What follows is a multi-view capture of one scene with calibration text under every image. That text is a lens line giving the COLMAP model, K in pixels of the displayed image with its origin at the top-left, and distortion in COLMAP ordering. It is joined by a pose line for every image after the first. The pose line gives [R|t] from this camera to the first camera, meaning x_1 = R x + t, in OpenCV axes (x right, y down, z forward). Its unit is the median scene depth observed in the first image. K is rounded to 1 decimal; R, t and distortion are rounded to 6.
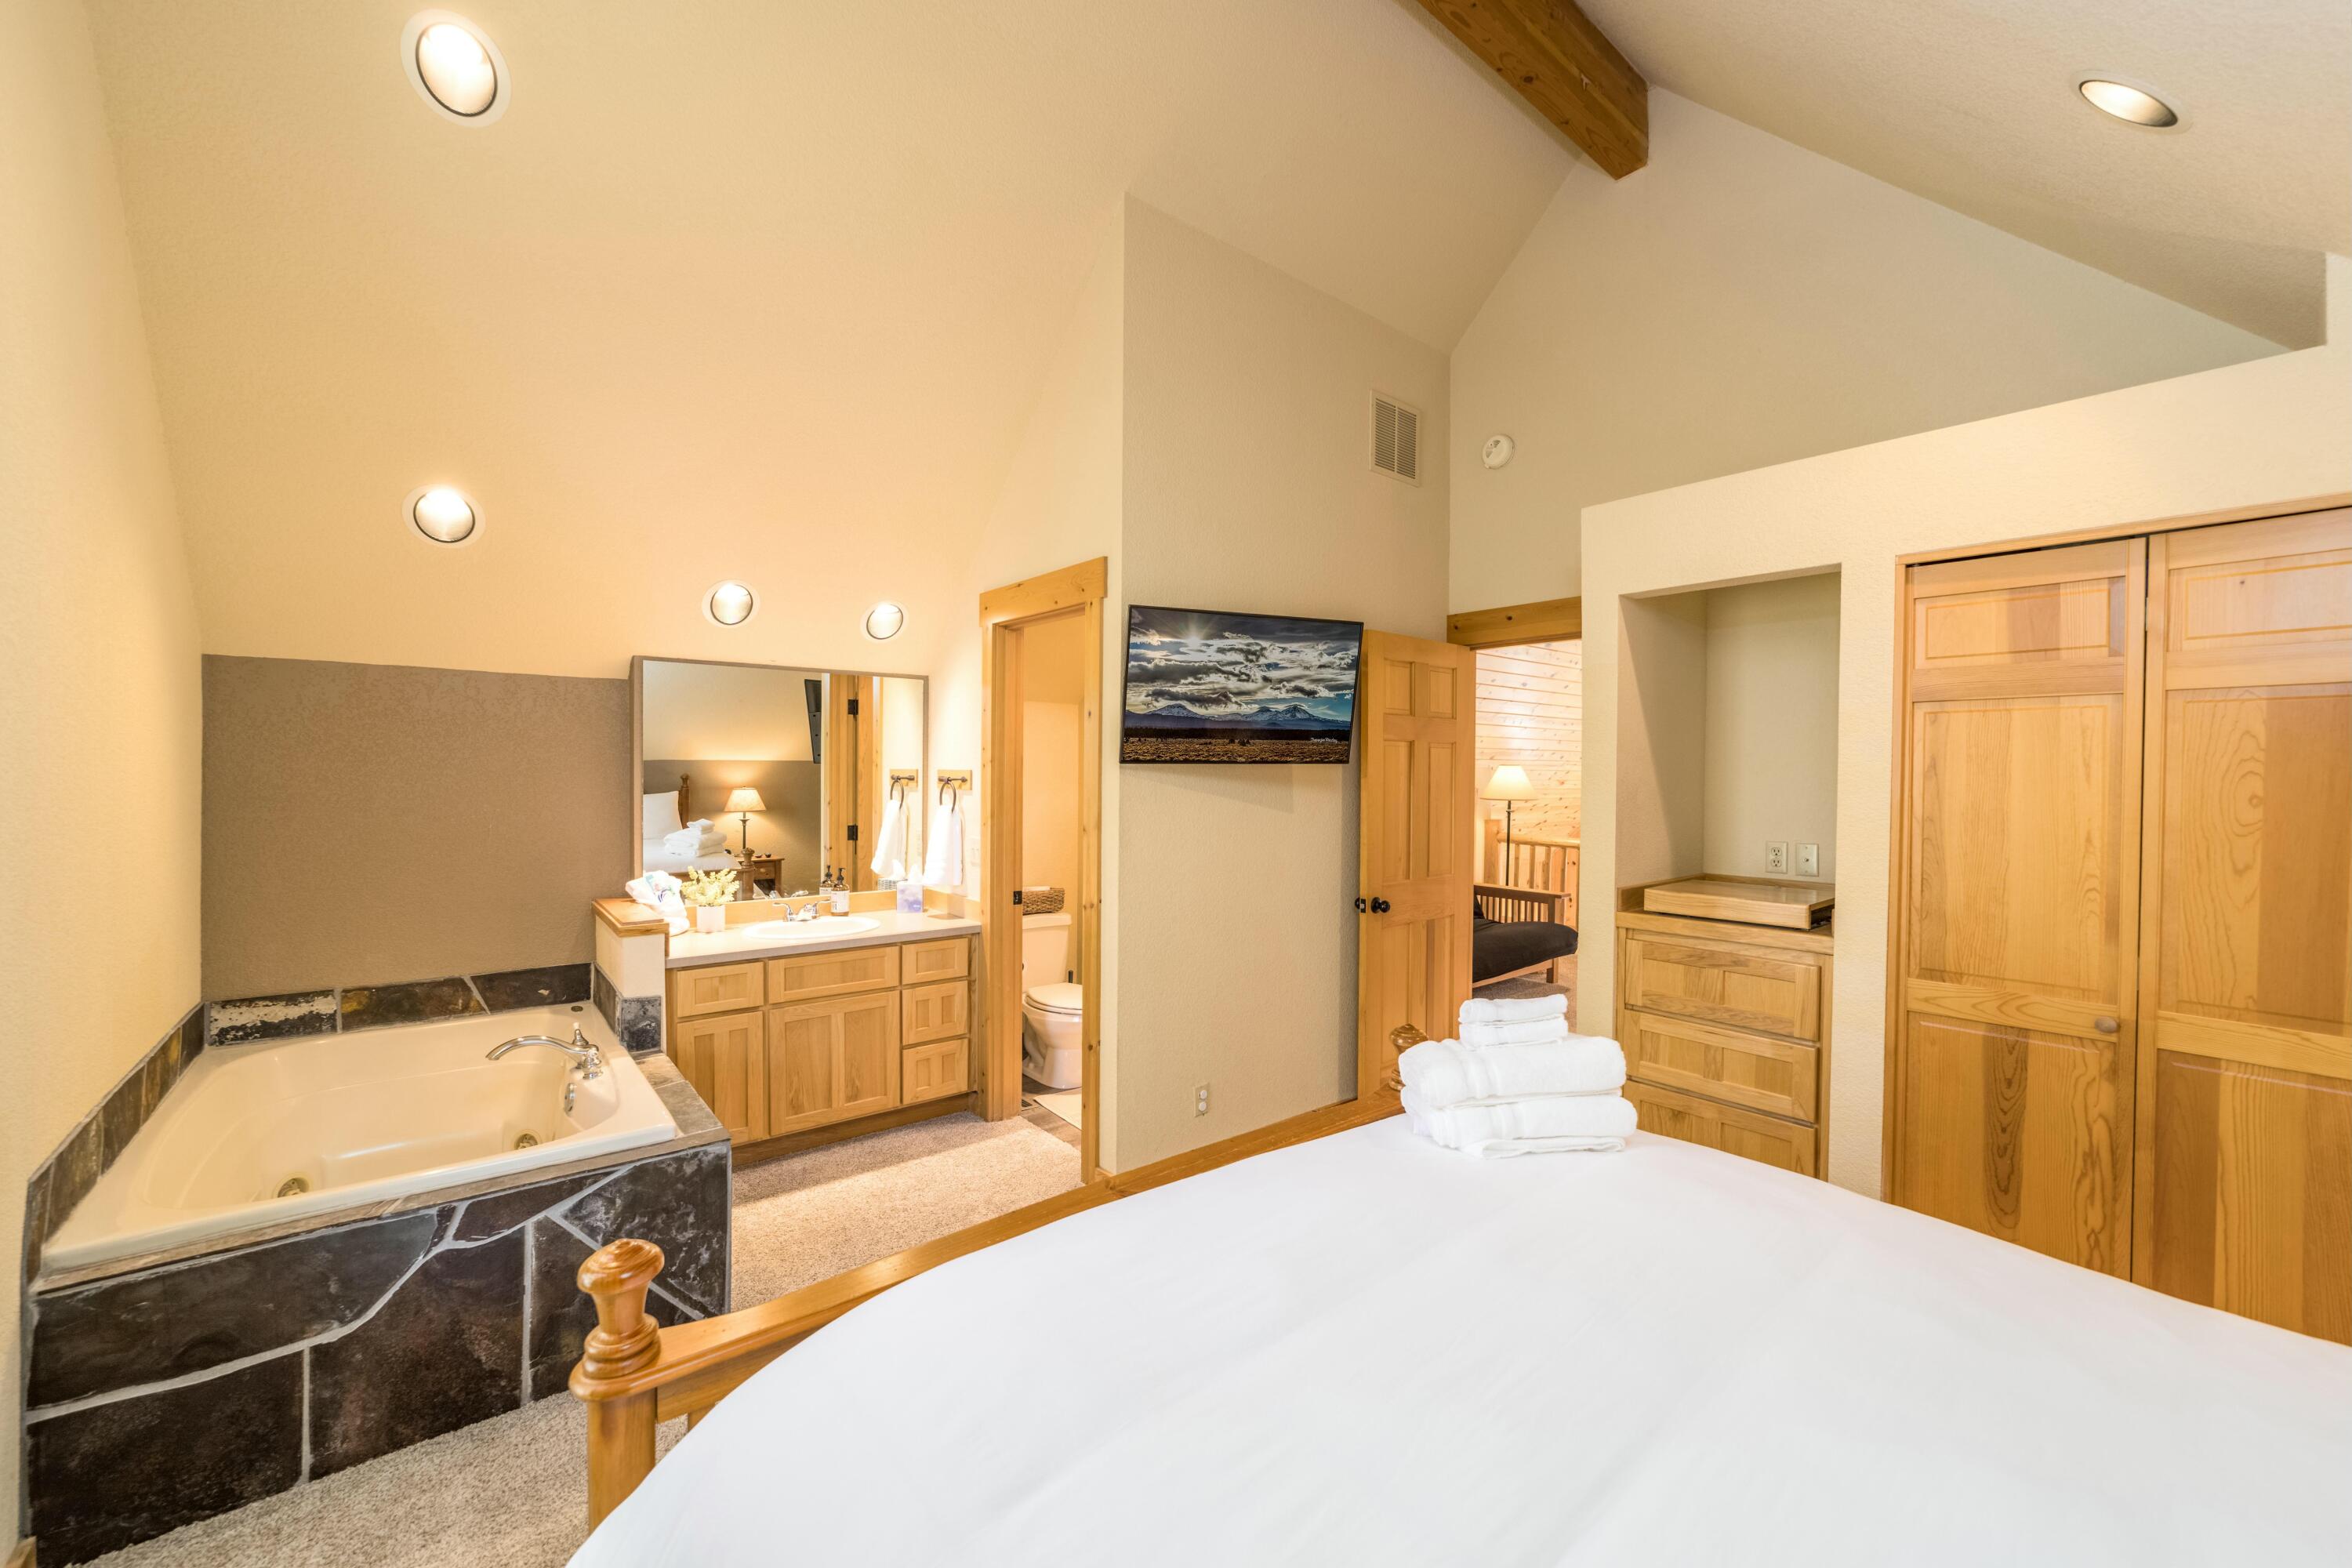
lens RADIAL K [[950.5, 0, 1178.8], [0, 950.5, 786.0], [0, 0, 1]] dist [-0.044956, 0.012378]
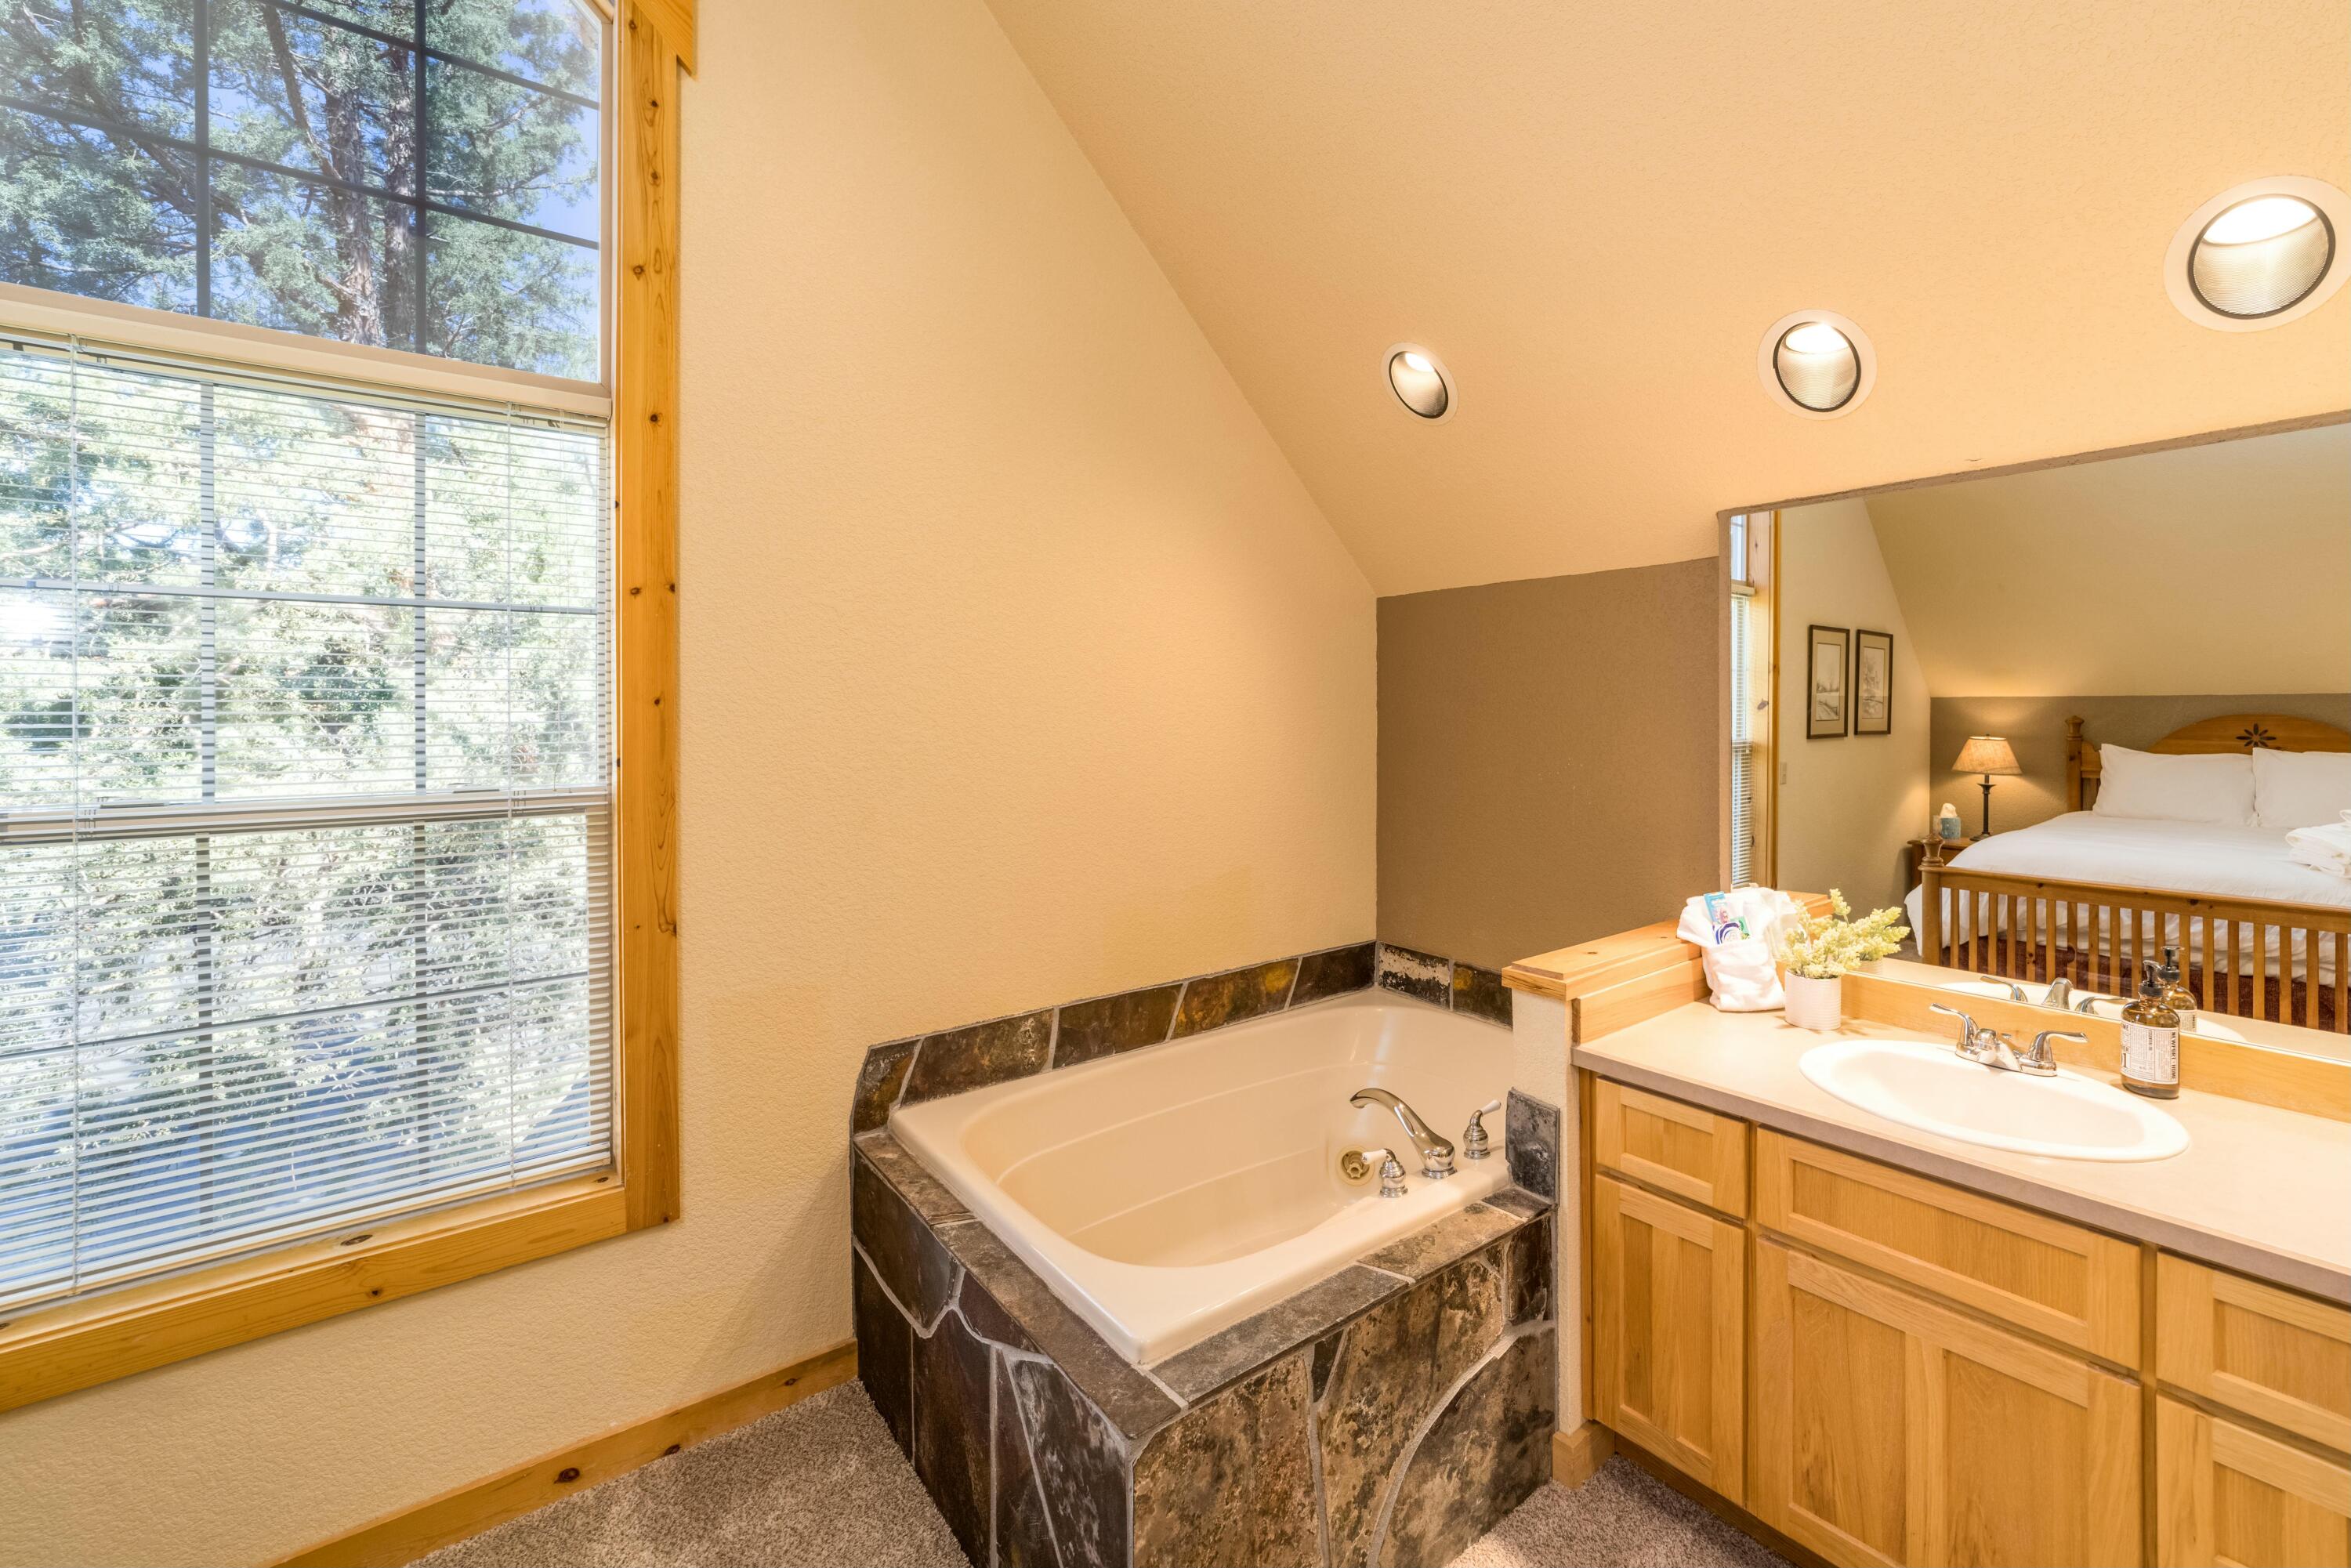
lens RADIAL K [[993.5, 0, 1175.3], [0, 993.5, 721.7], [0, 0, 1]] dist [-0.001379, -0.000062]
pose [[-0.004461, -0.000985, -0.999990, 0.028141], [-0.006641, 0.999977, -0.000956, -0.003611], [0.999968, 0.006637, -0.004468, 0.524166]]
